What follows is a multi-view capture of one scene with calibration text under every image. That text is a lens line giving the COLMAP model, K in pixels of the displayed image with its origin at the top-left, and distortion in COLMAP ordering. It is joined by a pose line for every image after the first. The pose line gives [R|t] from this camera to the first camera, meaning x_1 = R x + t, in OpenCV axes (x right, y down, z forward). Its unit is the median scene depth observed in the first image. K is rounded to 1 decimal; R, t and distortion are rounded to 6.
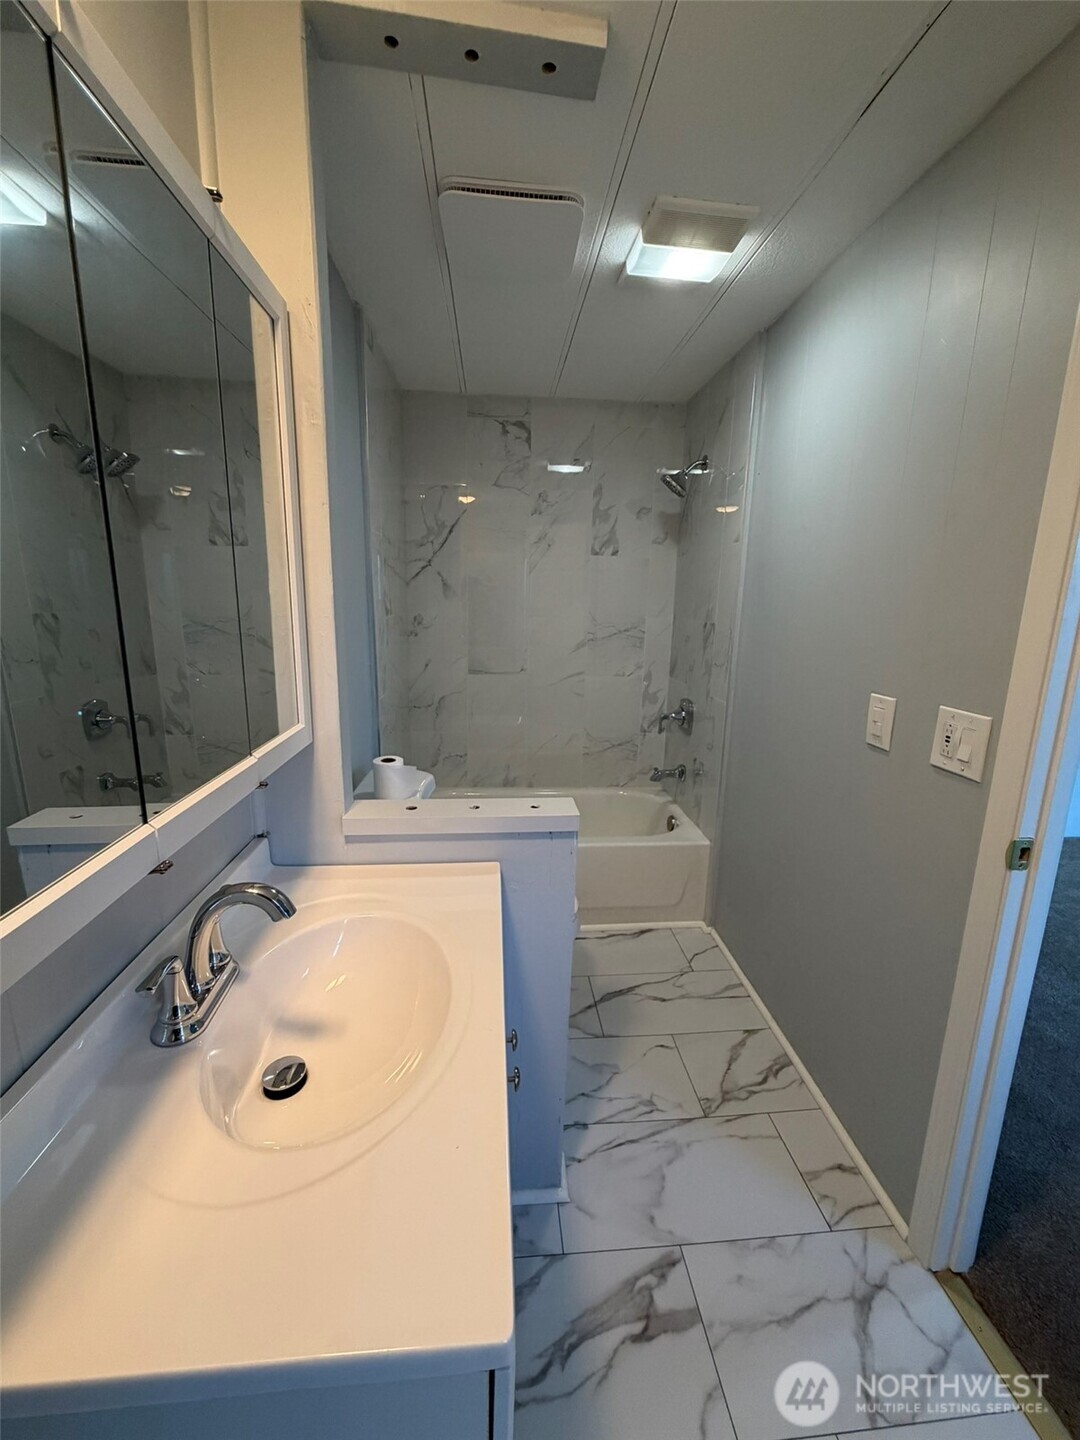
lens RADIAL K [[573.5, 0, 540.0], [0, 573.5, 720.0], [0, 0, 1]] dist [-0.000843, 0.000402]
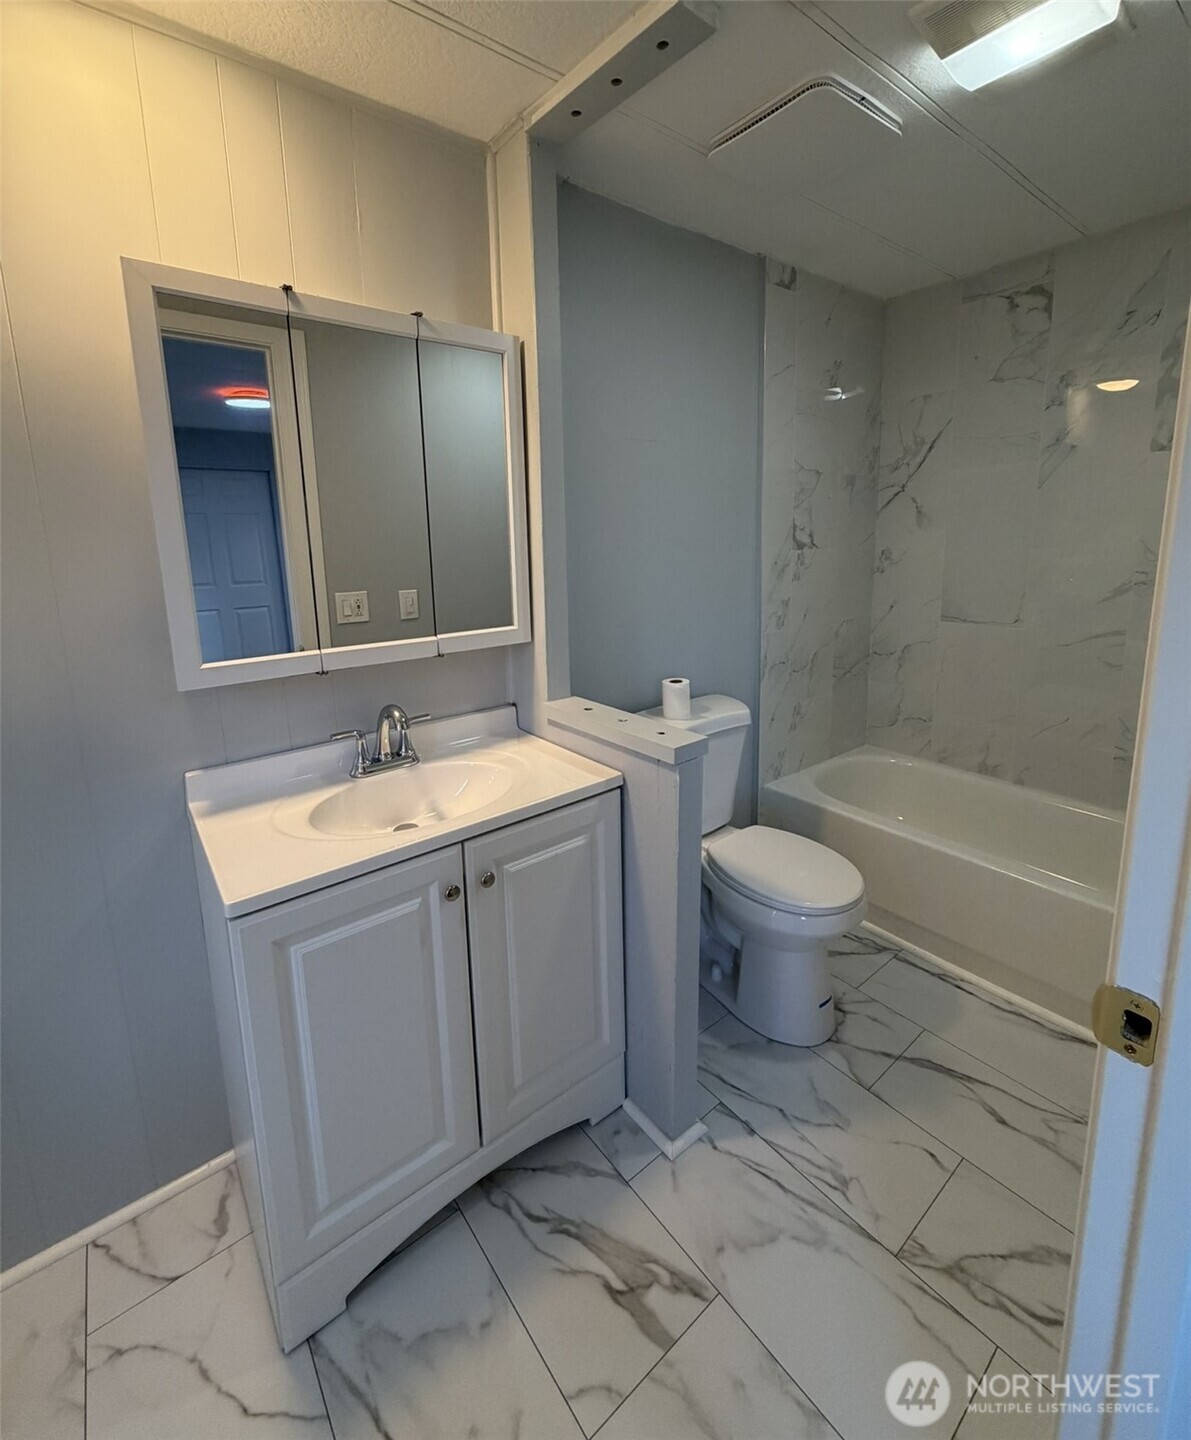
lens RADIAL K [[629.7, 0, 596.0], [0, 629.7, 646.6], [0, 0, 1]] dist [-0.000116, -0.000251]
pose [[0.548238, 0.112287, -0.828750, 0.718315], [-0.139411, 0.989351, 0.041823, -0.027632], [0.824621, 0.092608, 0.558054, 0.225548]]
